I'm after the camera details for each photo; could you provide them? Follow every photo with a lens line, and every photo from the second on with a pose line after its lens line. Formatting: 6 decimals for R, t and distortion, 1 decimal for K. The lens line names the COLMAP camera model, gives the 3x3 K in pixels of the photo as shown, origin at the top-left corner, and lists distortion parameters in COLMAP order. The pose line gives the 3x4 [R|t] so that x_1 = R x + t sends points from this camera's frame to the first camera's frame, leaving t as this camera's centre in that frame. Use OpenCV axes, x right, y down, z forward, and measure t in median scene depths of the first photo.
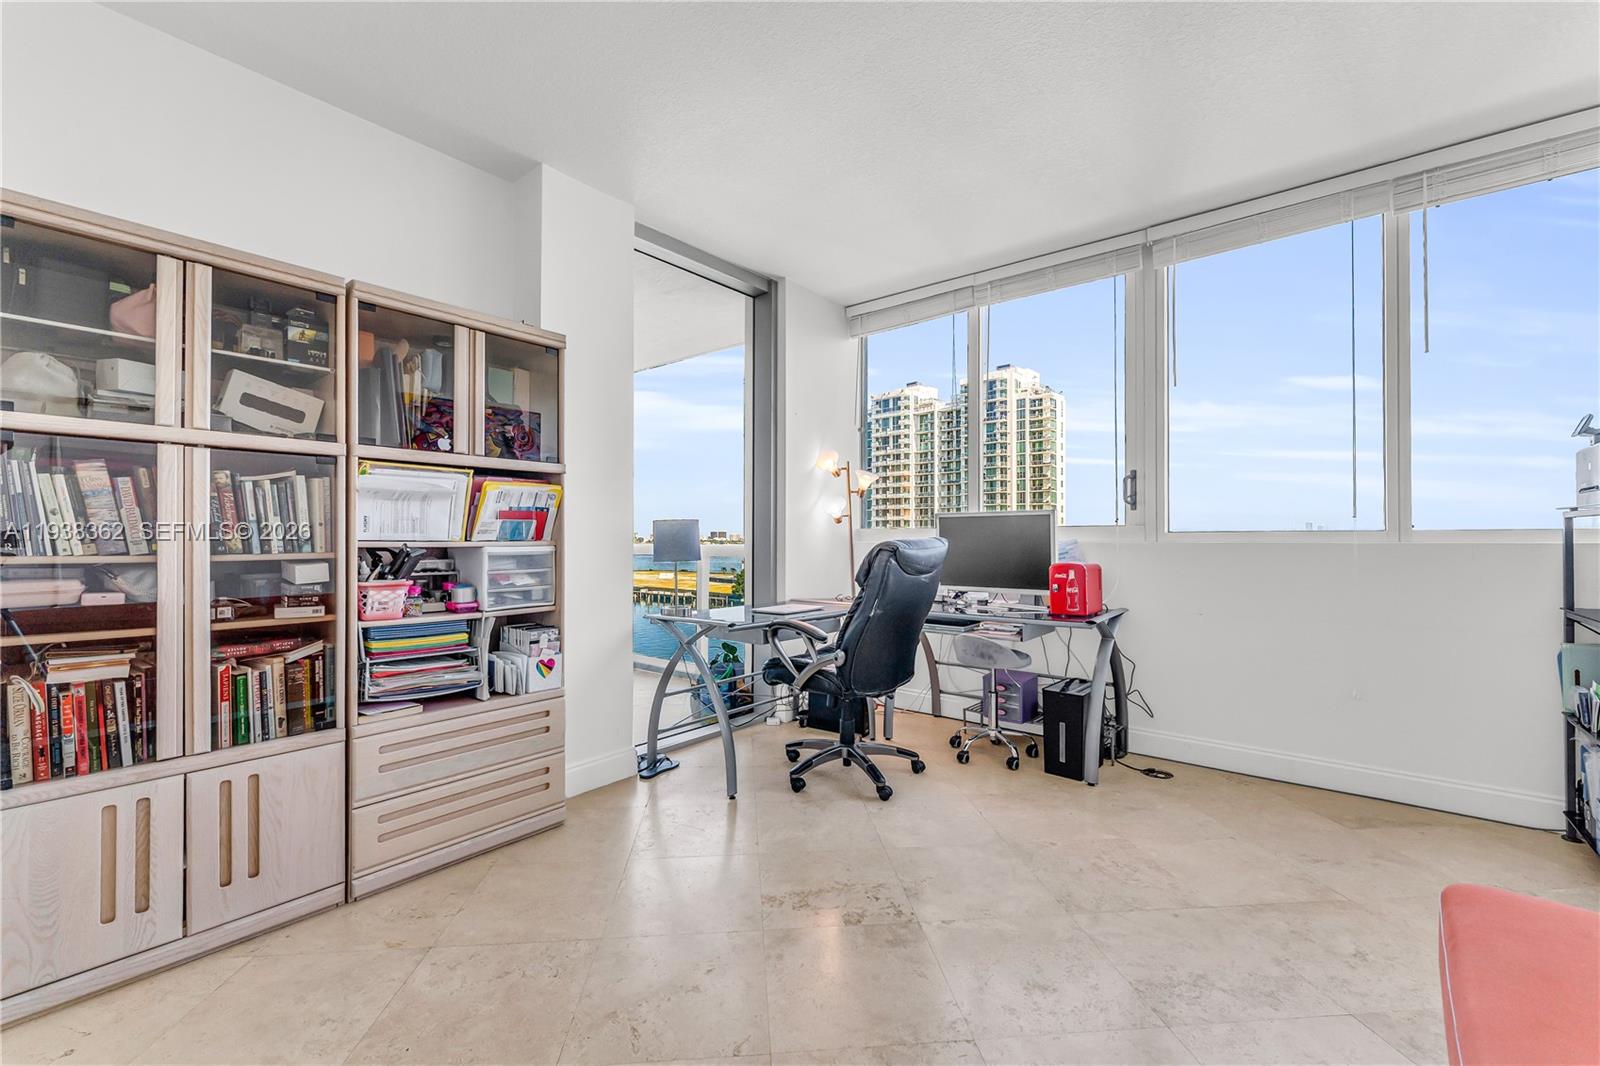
lens RADIAL K [[667.9, 0, 828.7], [0, 667.9, 533.2], [0, 0, 1]] dist [0.002189, -0.000366]
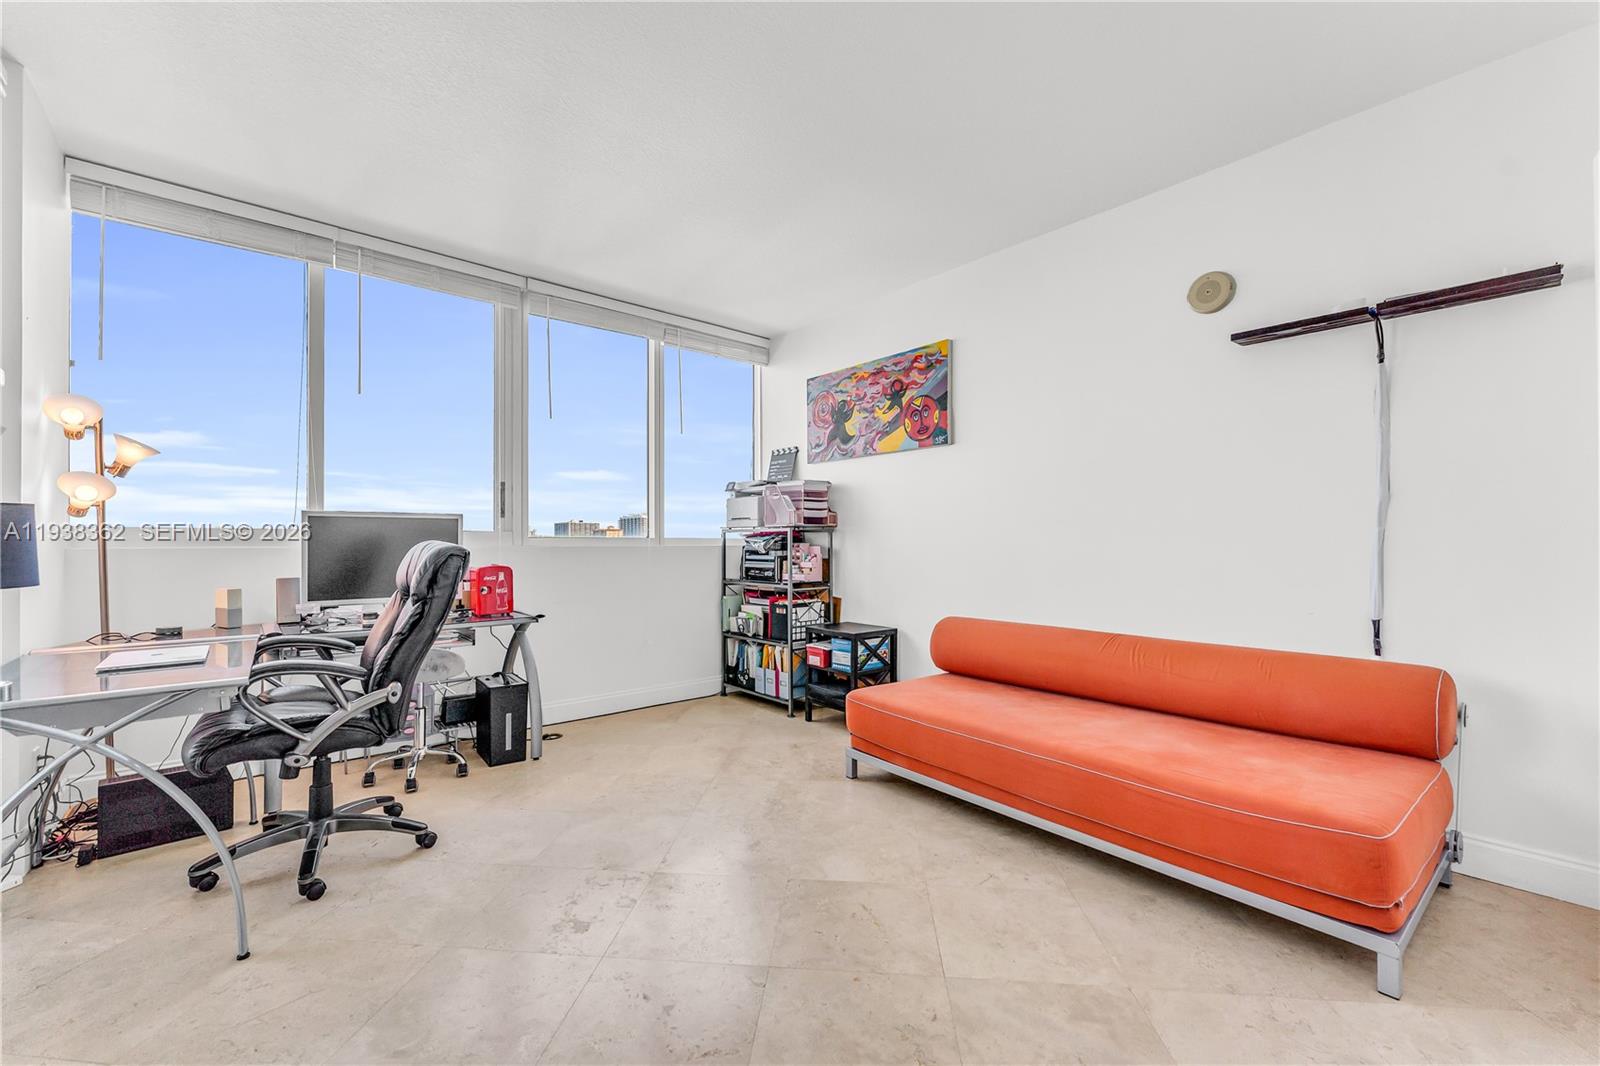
lens RADIAL K [[645.2, 0, 793.6], [0, 645.2, 540.8], [0, 0, 1]] dist [-0.000711, -0.000610]
pose [[0.193377, 0.003655, 0.981118, -0.634001], [-0.011286, 0.999935, -0.001501, 0.000861], [-0.981060, -0.010783, 0.193406, 0.378758]]
